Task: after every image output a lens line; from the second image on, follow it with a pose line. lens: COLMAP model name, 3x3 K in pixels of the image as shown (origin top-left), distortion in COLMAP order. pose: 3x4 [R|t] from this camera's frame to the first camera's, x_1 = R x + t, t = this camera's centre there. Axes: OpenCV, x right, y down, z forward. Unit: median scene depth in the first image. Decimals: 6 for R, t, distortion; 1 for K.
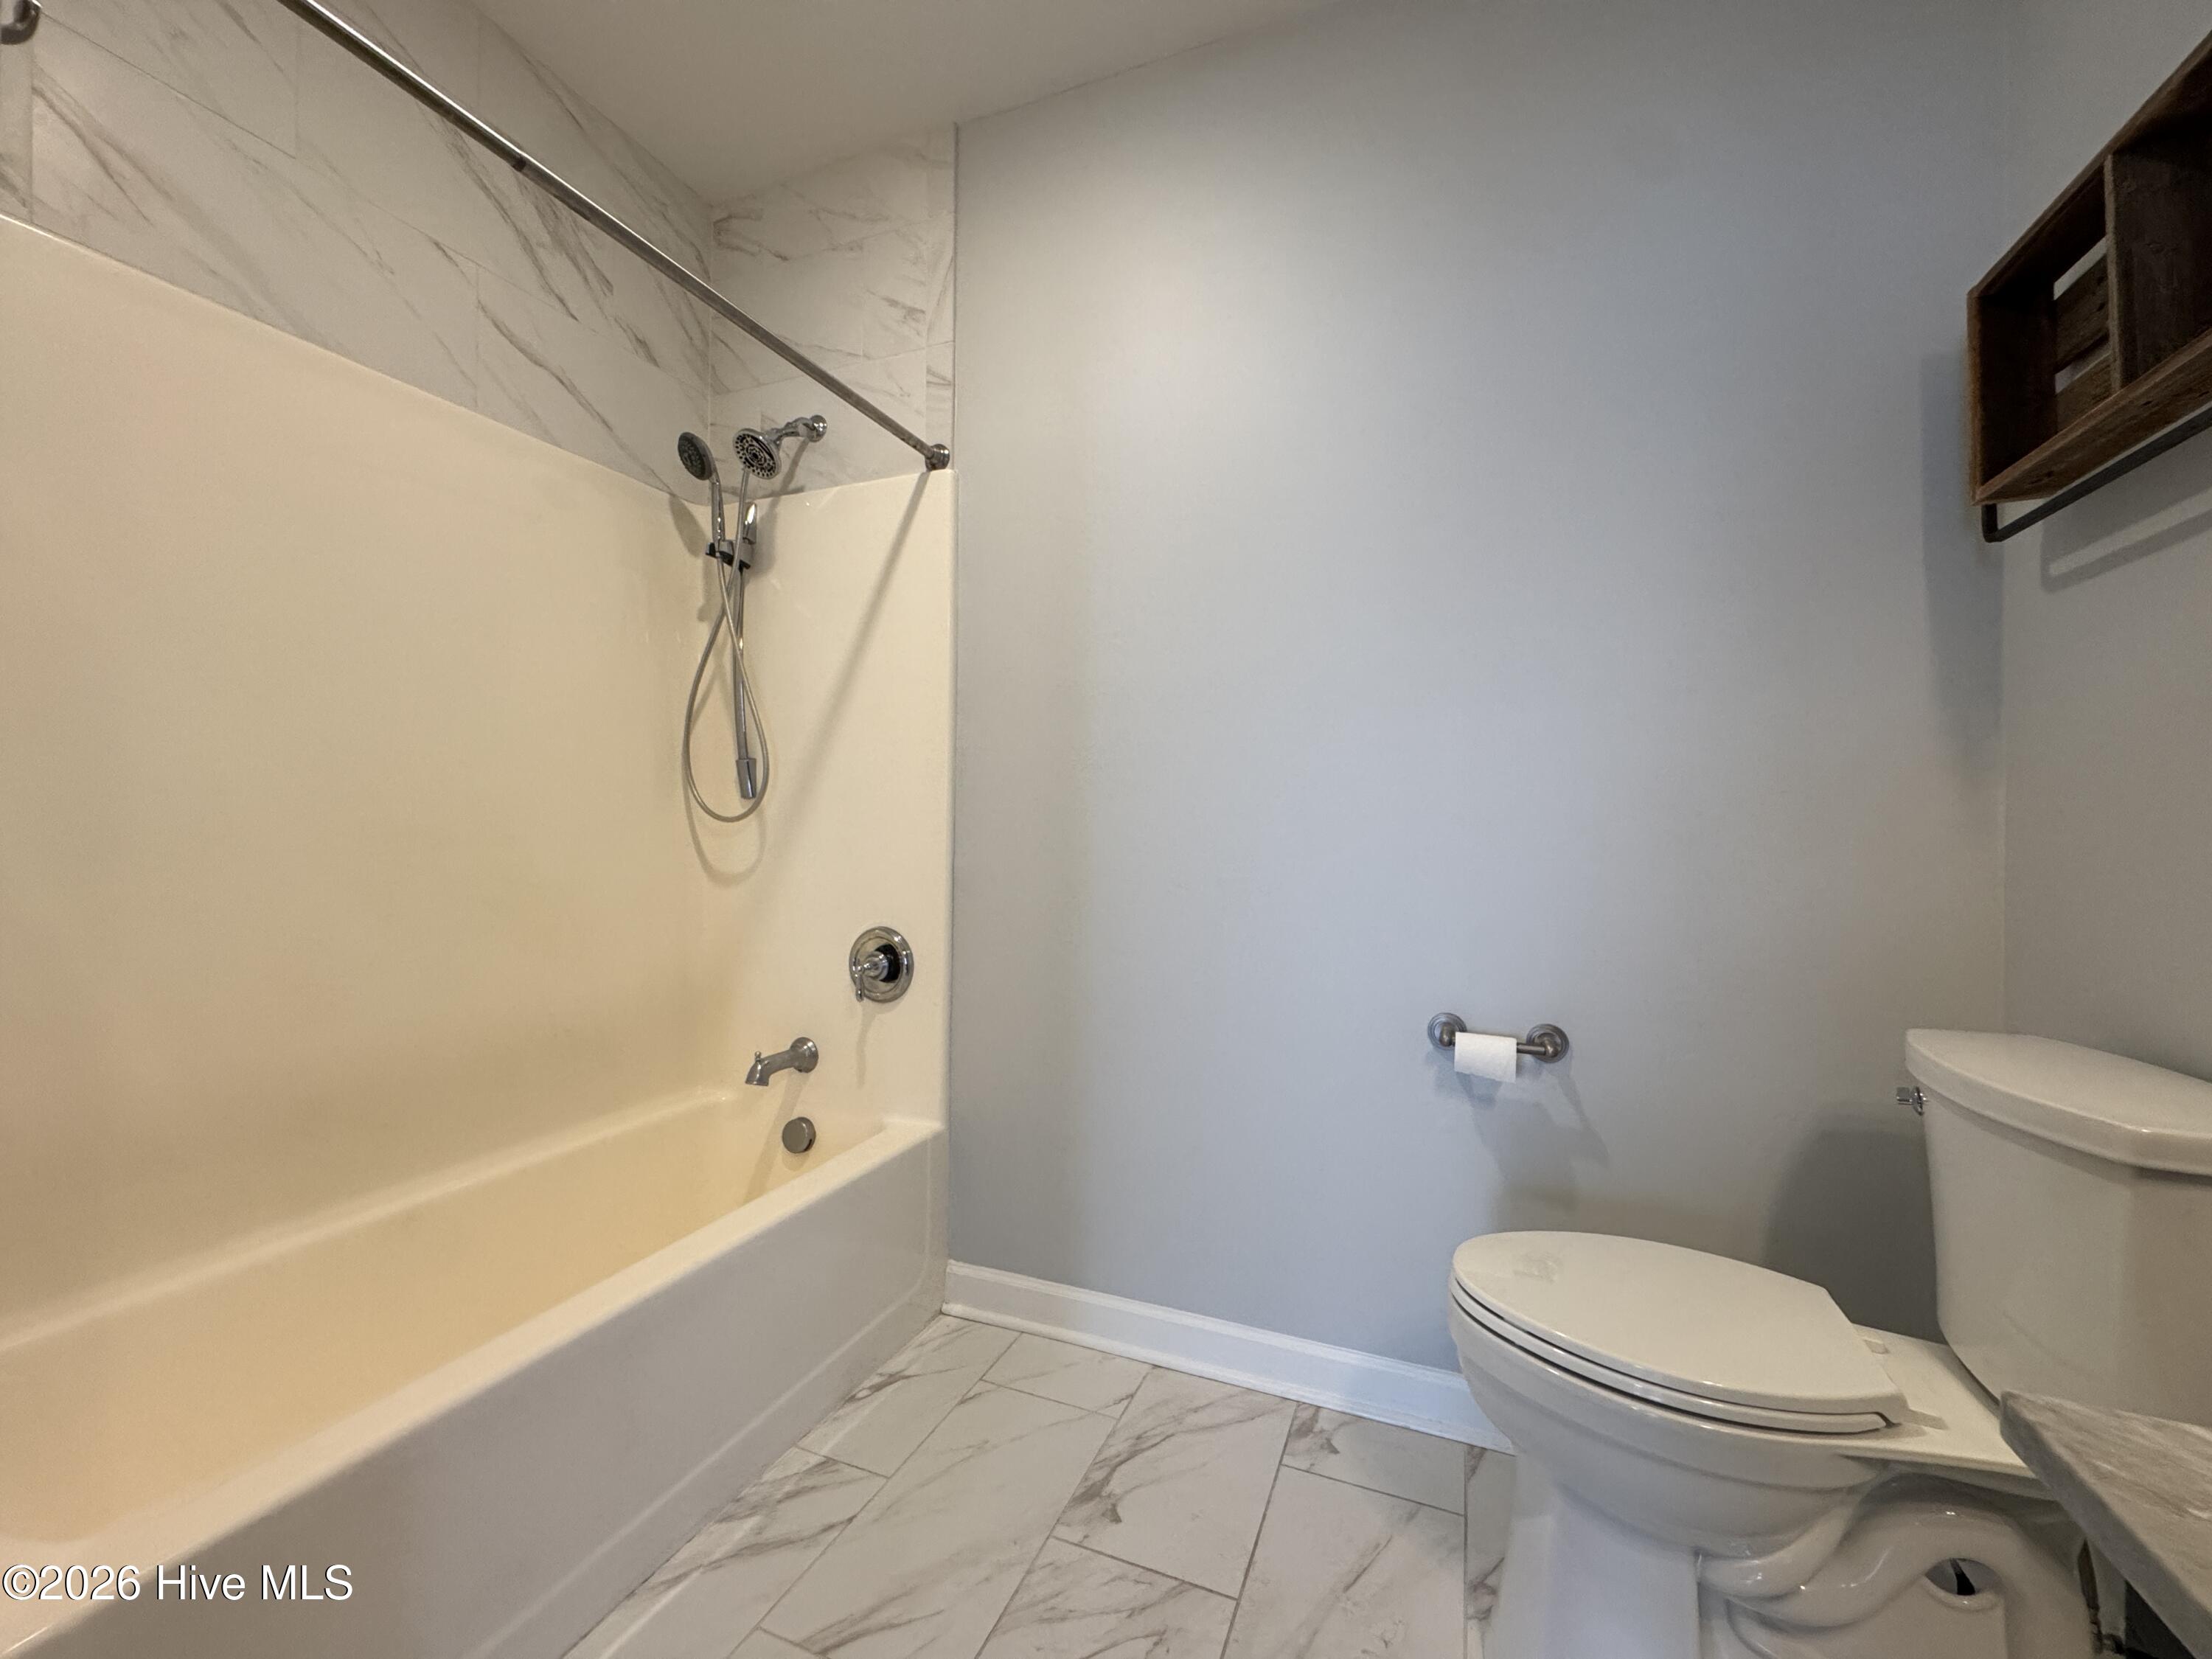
lens RADIAL K [[881.1, 0, 1107.9], [0, 881.1, 836.0], [0, 0, 1]] dist [-0.003379, 0.000857]
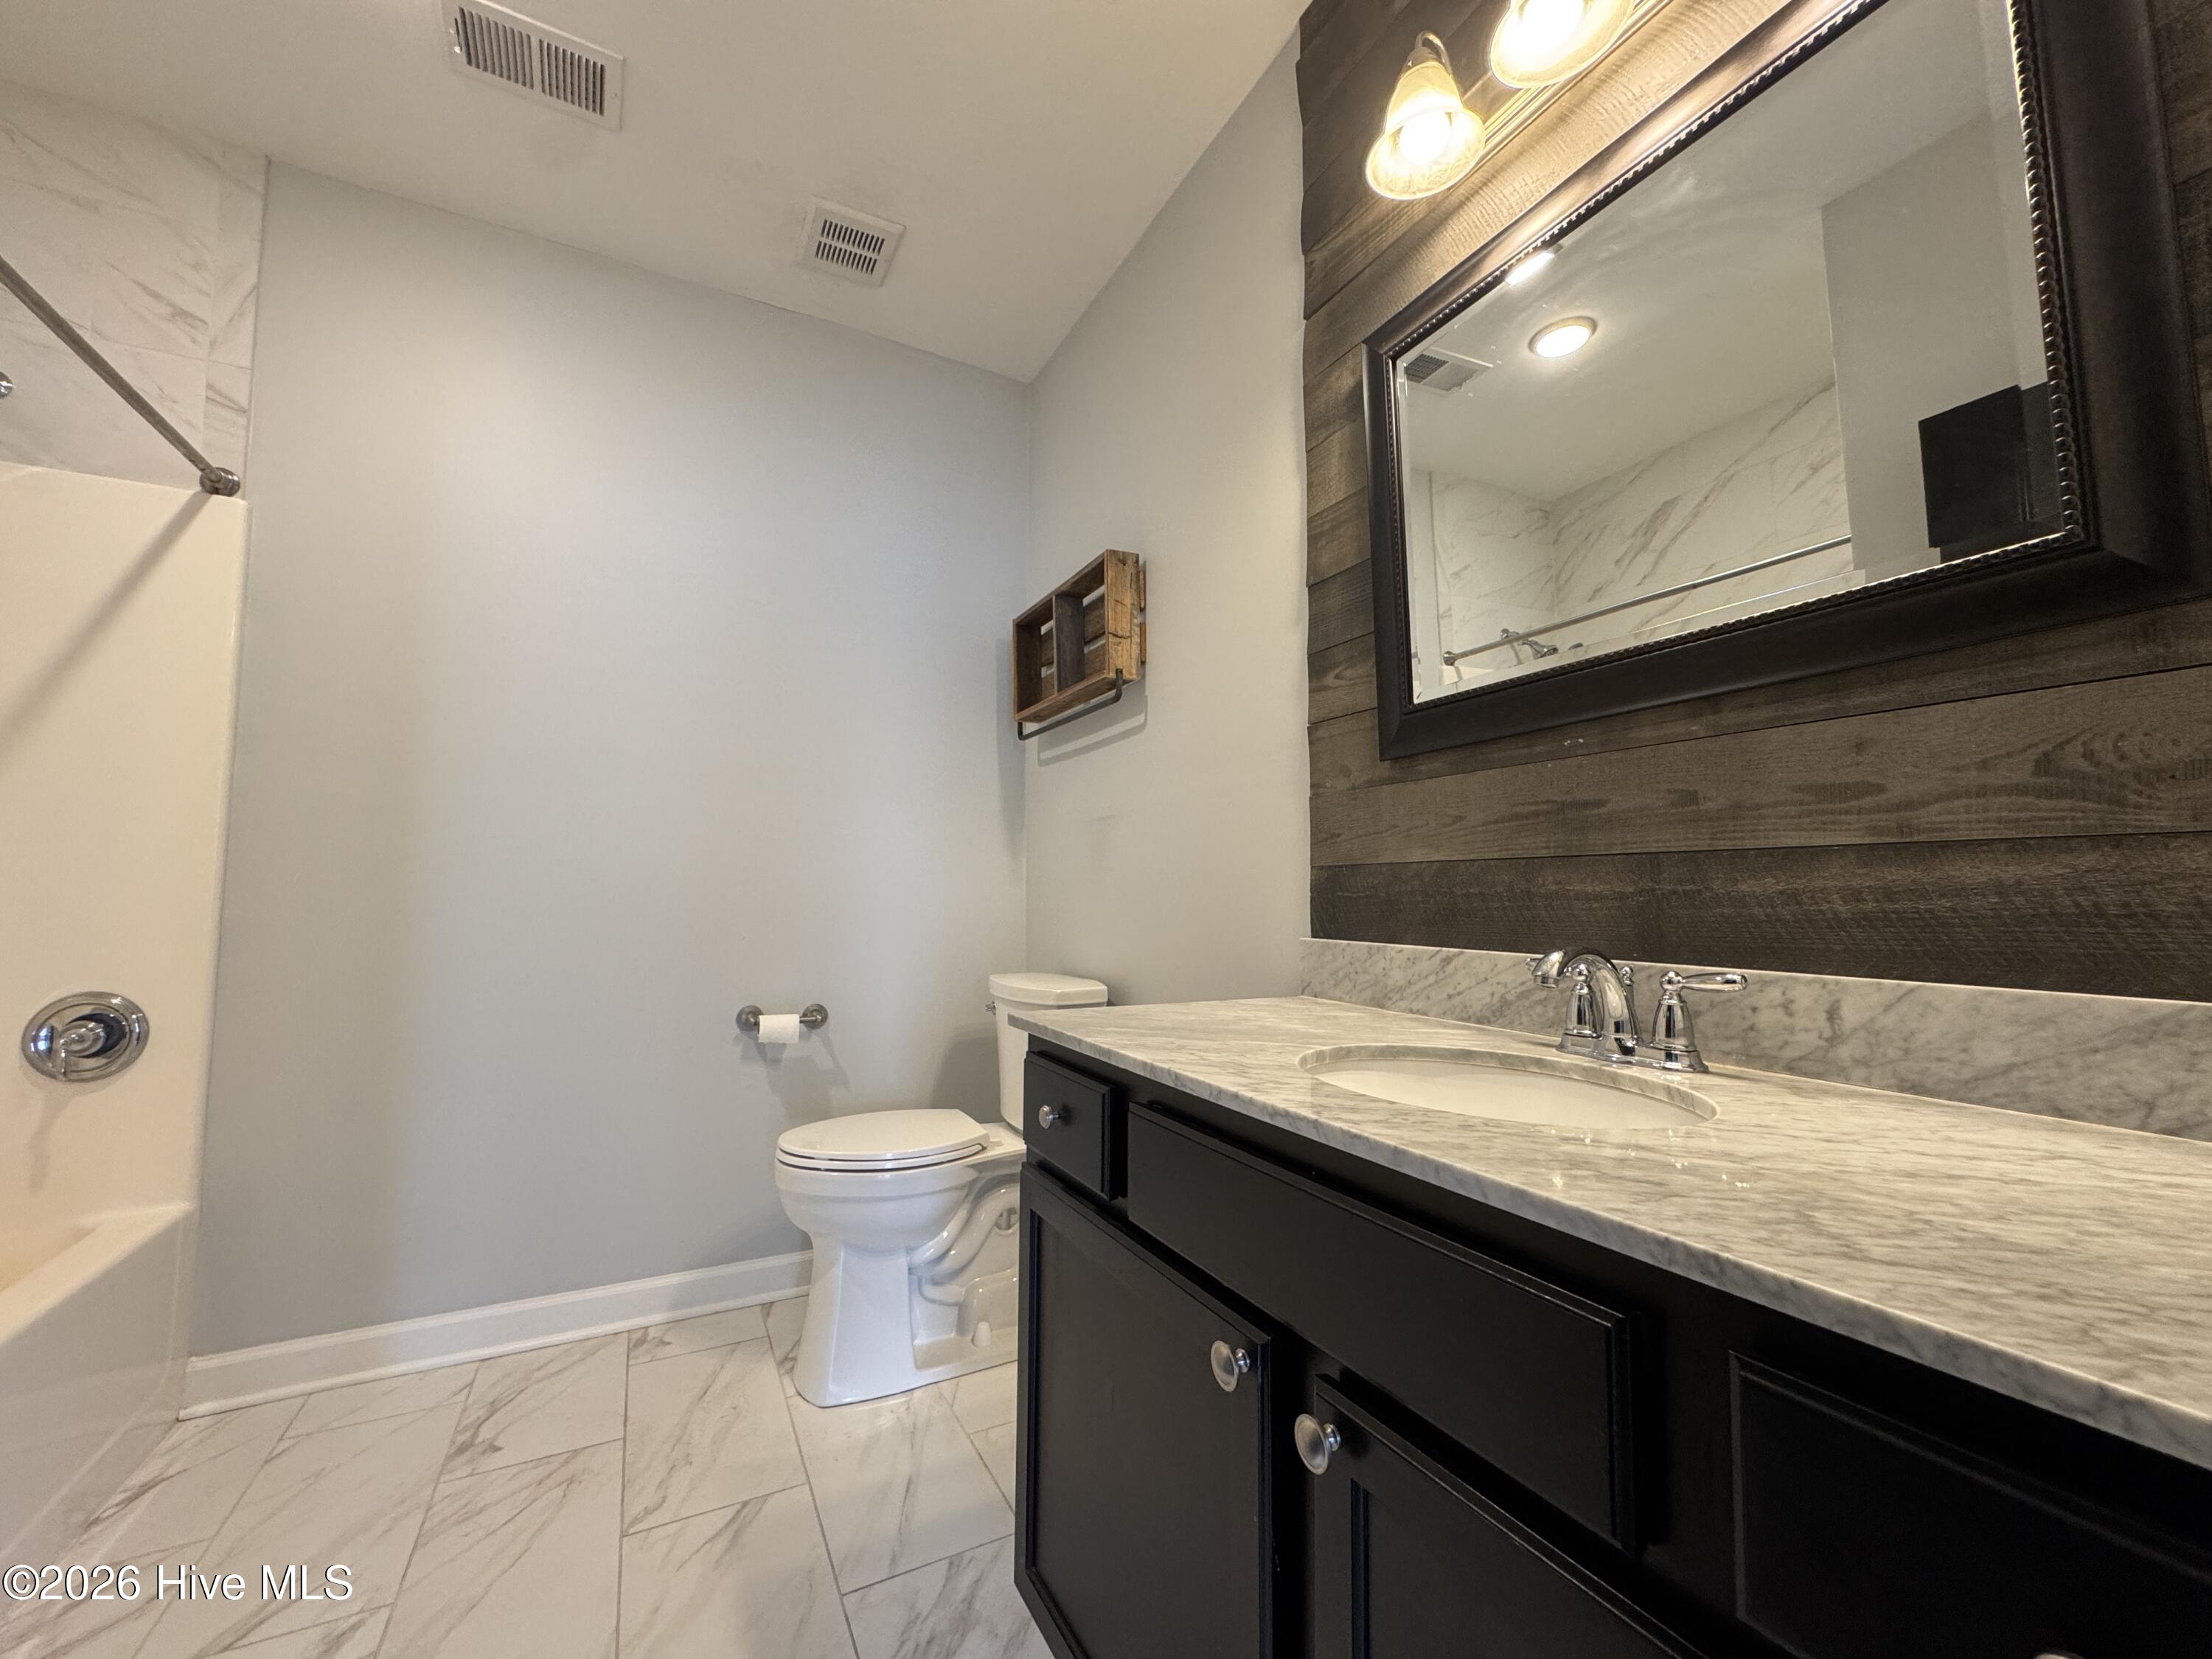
lens RADIAL K [[881.1, 0, 1107.8], [0, 881.1, 822.5], [0, 0, 1]] dist [-0.003379, 0.000857]
pose [[0.649212, 0.048300, 0.759072, -0.343200], [0.007317, 0.997539, -0.069732, 0.008093], [-0.760572, 0.050825, 0.647261, -0.391272]]
